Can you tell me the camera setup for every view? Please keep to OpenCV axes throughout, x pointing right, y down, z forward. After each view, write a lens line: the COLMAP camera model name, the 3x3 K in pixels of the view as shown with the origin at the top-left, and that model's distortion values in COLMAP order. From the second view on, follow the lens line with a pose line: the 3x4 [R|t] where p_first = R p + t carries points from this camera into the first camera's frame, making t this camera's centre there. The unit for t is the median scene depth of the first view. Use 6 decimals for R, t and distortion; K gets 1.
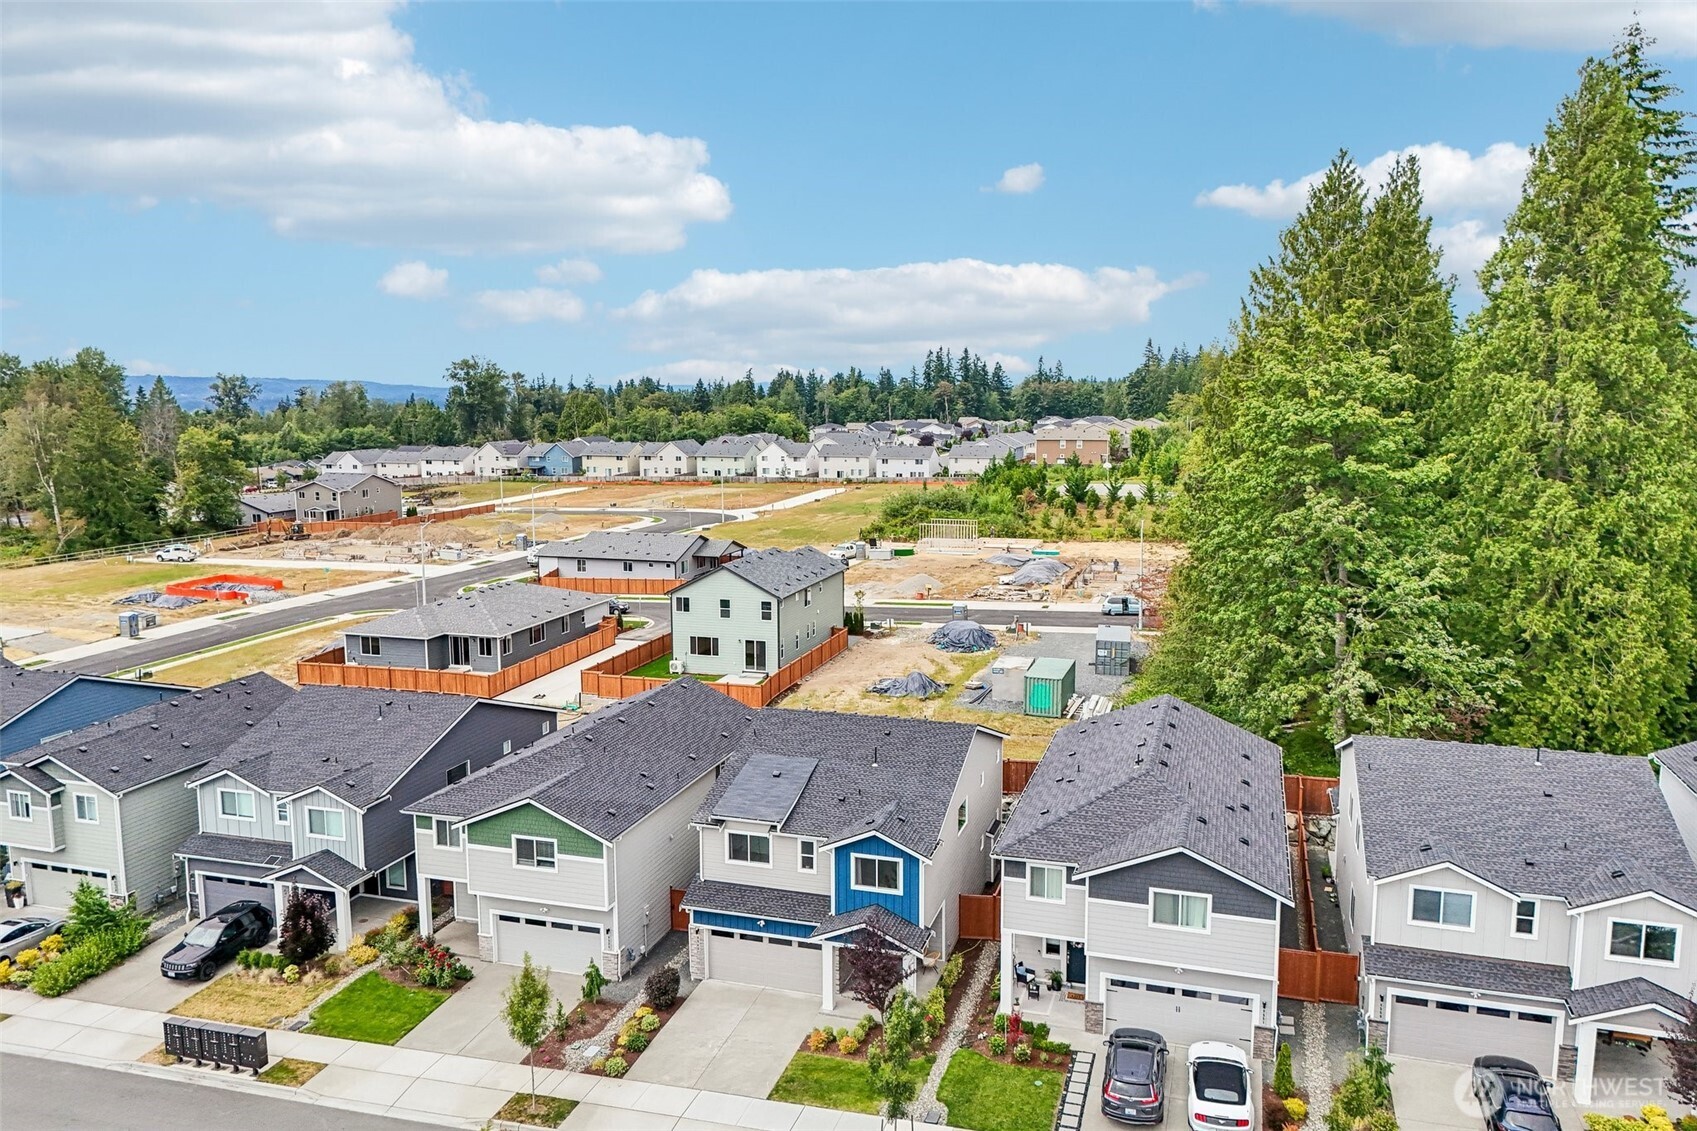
lens RADIAL K [[1247.4, 0, 848.5], [0, 1247.4, 565.5], [0, 0, 1]] dist [0.069658, -0.073934]
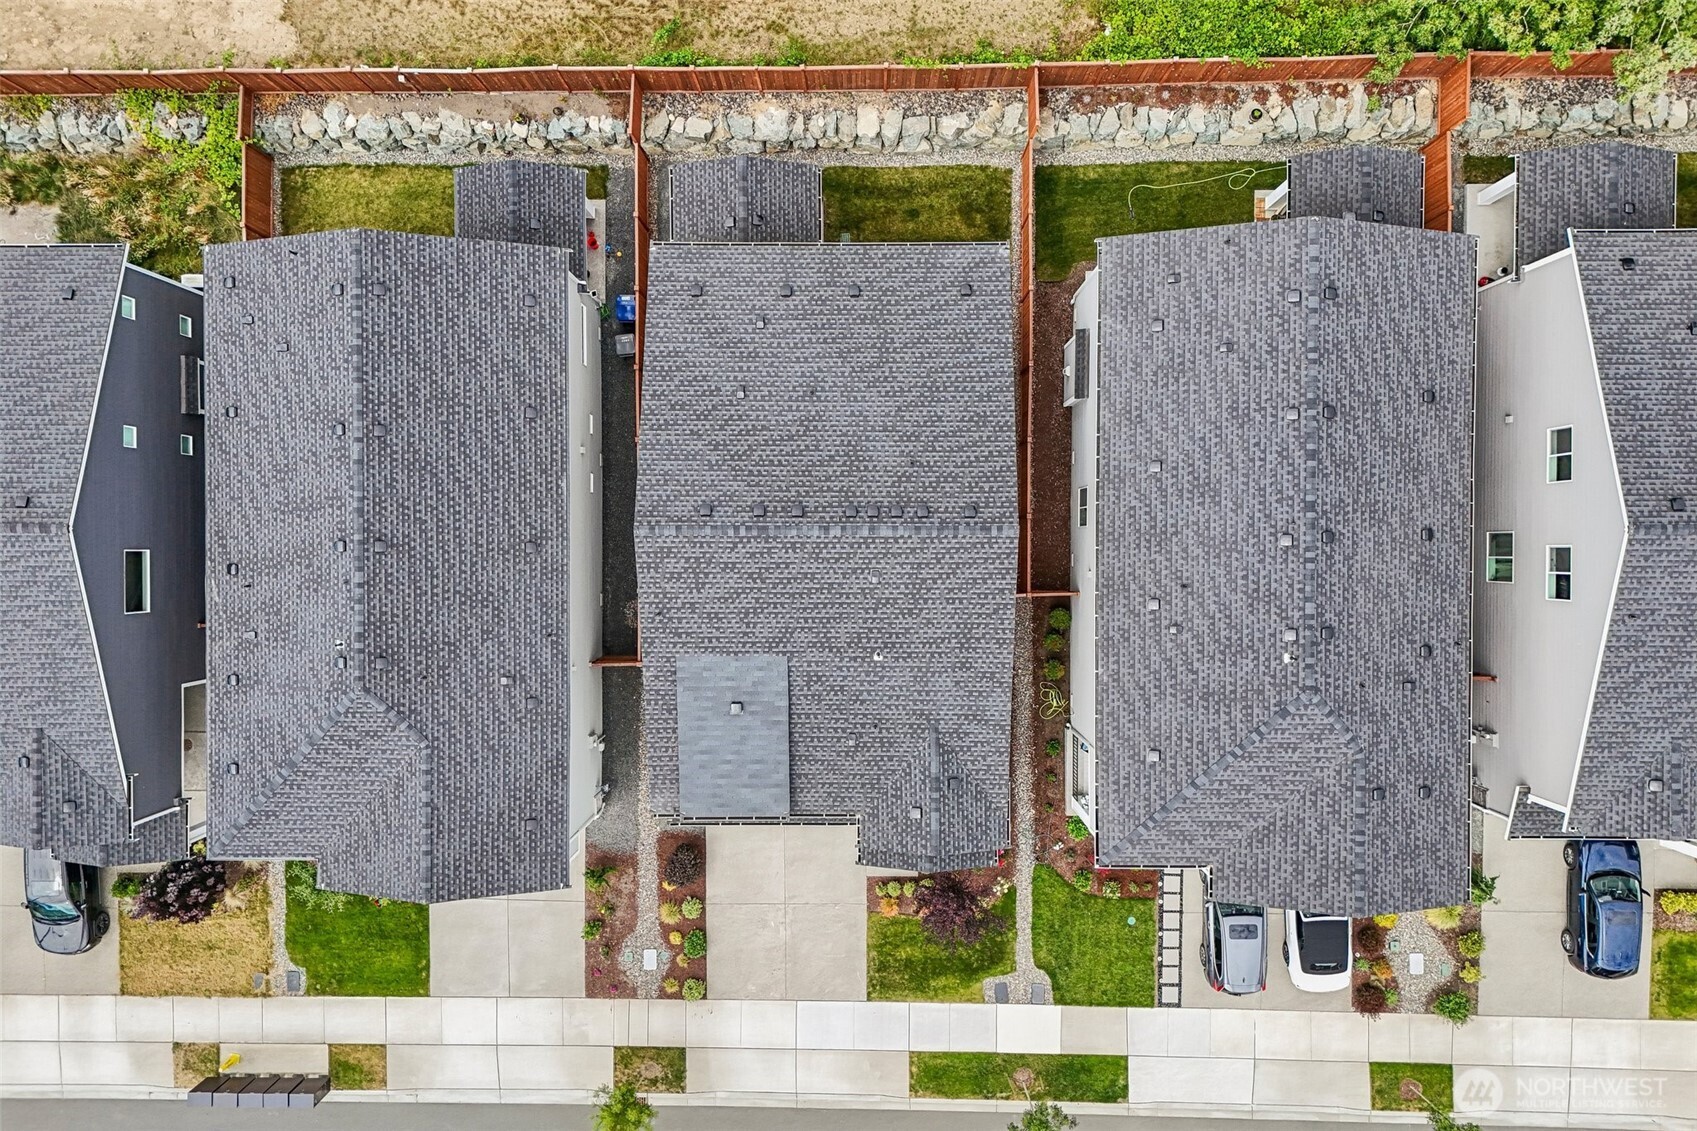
lens RADIAL K [[1247.4, 0, 848.5], [0, 1247.4, 565.5], [0, 0, 1]] dist [0.069658, -0.073934]
pose [[0.954662, -0.297538, -0.009607, 0.027997], [0.046792, 0.118107, 0.991898, -0.520598], [-0.293992, -0.947376, 0.126675, 1.043560]]
